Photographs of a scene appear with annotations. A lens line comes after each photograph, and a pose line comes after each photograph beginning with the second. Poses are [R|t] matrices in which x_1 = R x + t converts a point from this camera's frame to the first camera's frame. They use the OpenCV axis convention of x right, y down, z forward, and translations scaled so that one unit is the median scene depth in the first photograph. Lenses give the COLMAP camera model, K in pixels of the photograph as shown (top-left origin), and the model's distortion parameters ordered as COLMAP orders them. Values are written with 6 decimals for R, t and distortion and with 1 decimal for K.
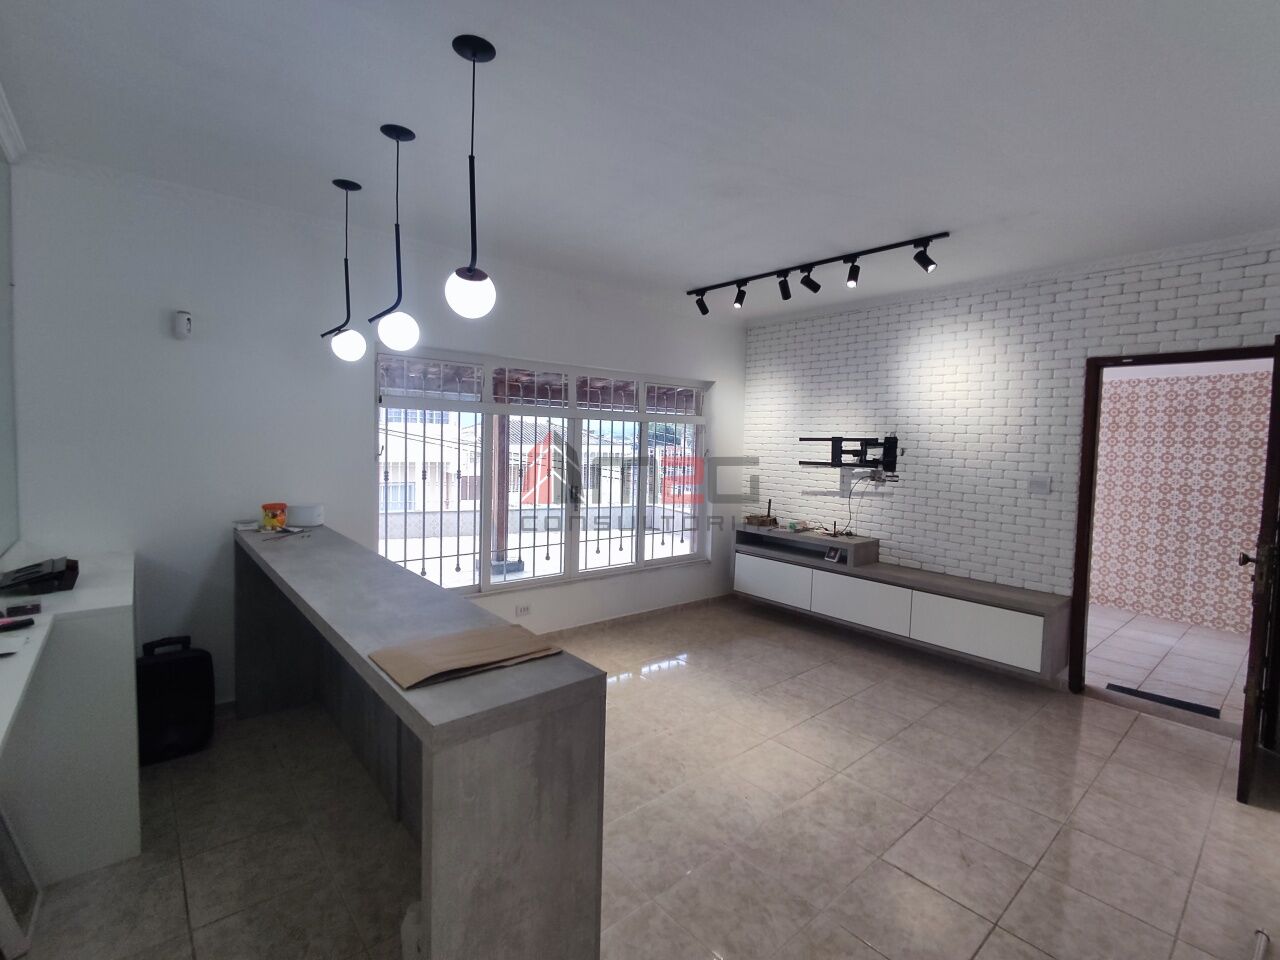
lens RADIAL K [[586.4, 0, 643.3], [0, 586.4, 468.9], [0, 0, 1]] dist [-0.004768, -0.000074]
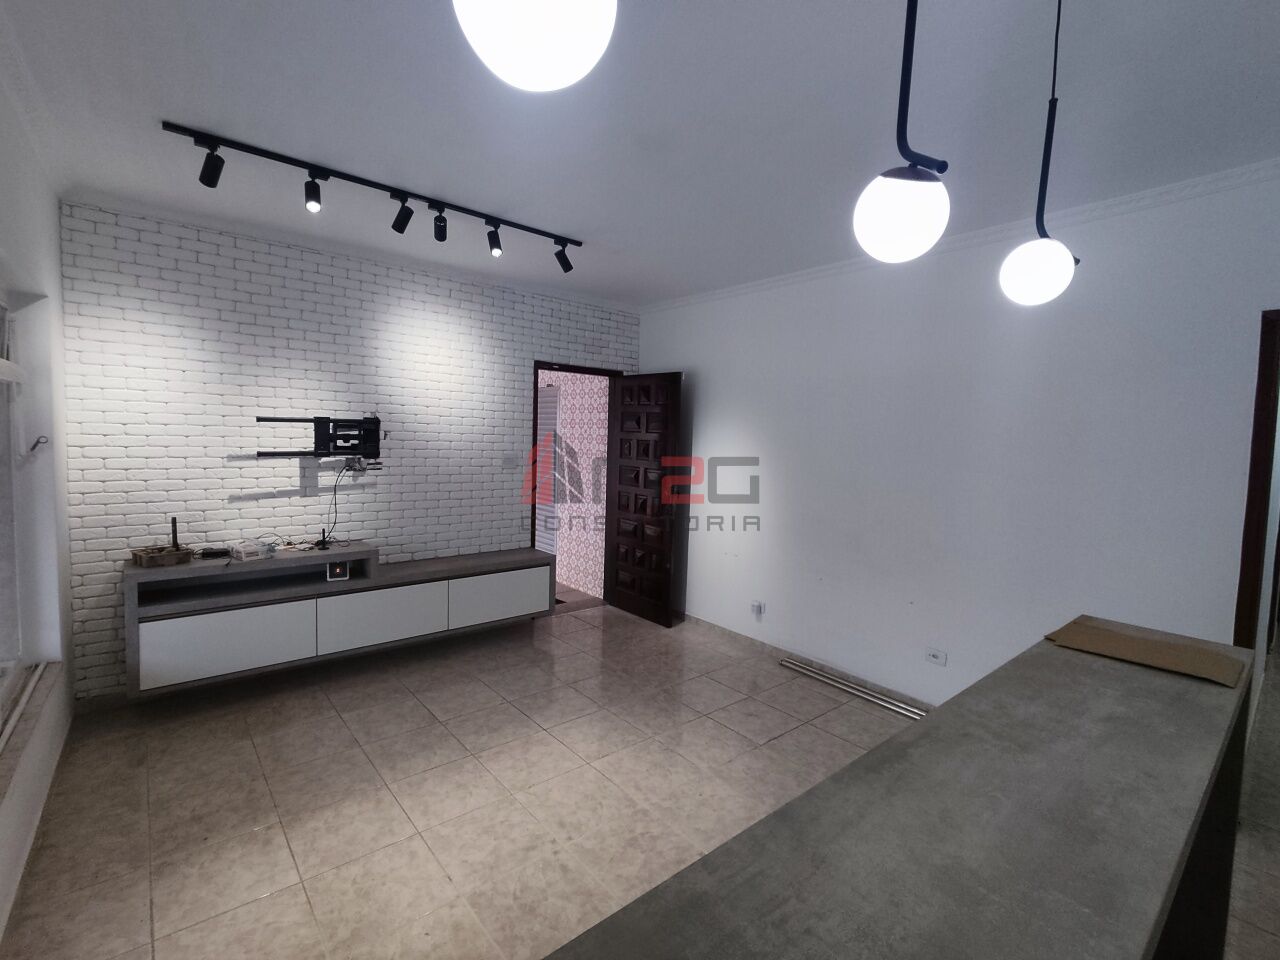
lens RADIAL K [[586.7, 0, 644.7], [0, 586.7, 468.0], [0, 0, 1]] dist [0.001771, -0.005745]
pose [[0.010883, -0.083900, 0.996415, -0.477977], [0.019336, 0.996305, 0.083679, -0.050437], [-0.999754, 0.018356, 0.012465, 0.658263]]
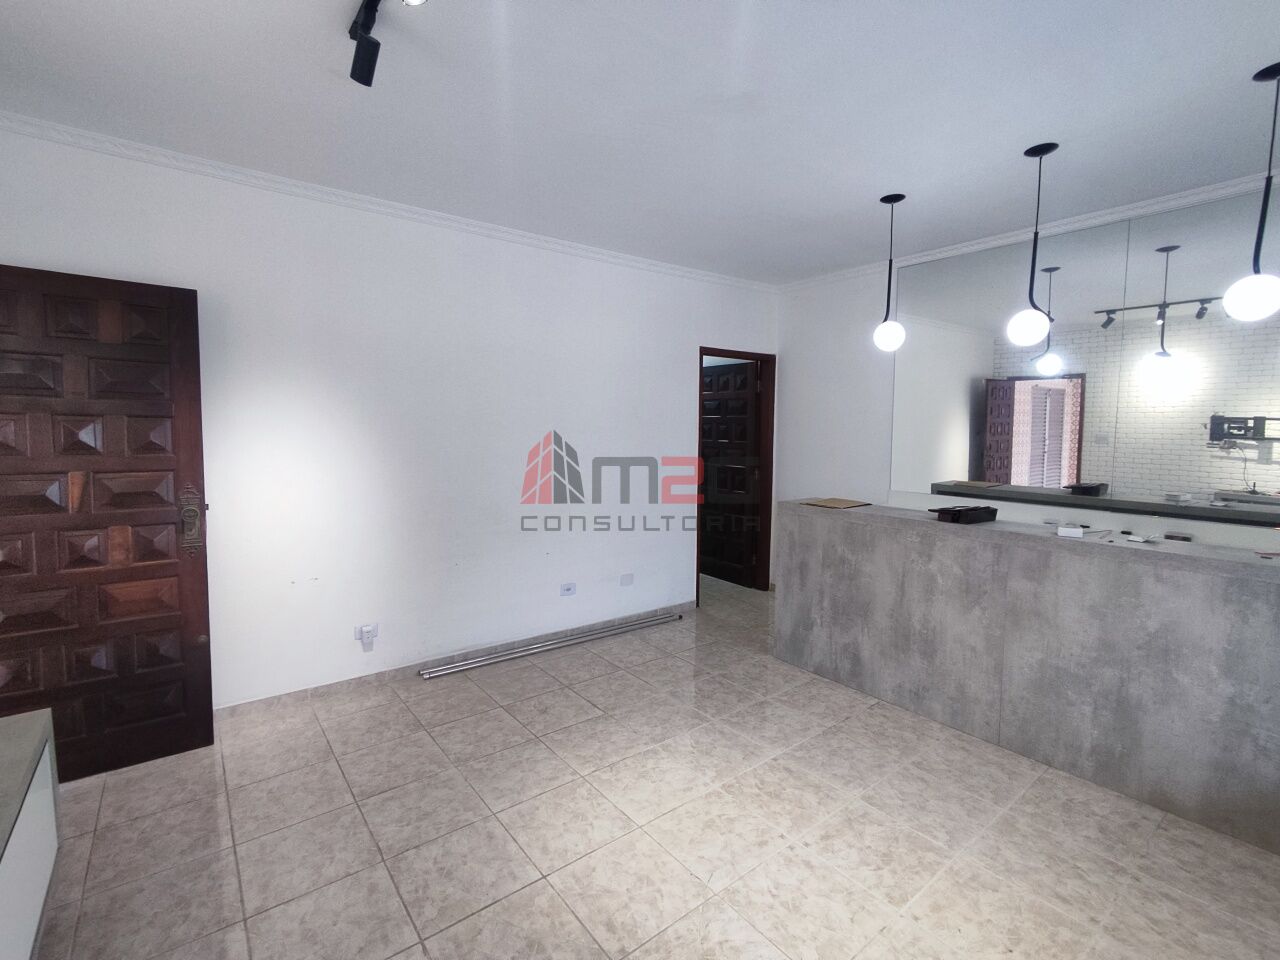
lens RADIAL K [[586.4, 0, 643.3], [0, 586.4, 468.9], [0, 0, 1]] dist [-0.004768, -0.000074]
pose [[-0.997931, -0.040794, 0.049699, 0.143708], [-0.034362, 0.991684, 0.124028, -0.044095], [-0.054346, 0.122063, -0.991033, 1.217999]]
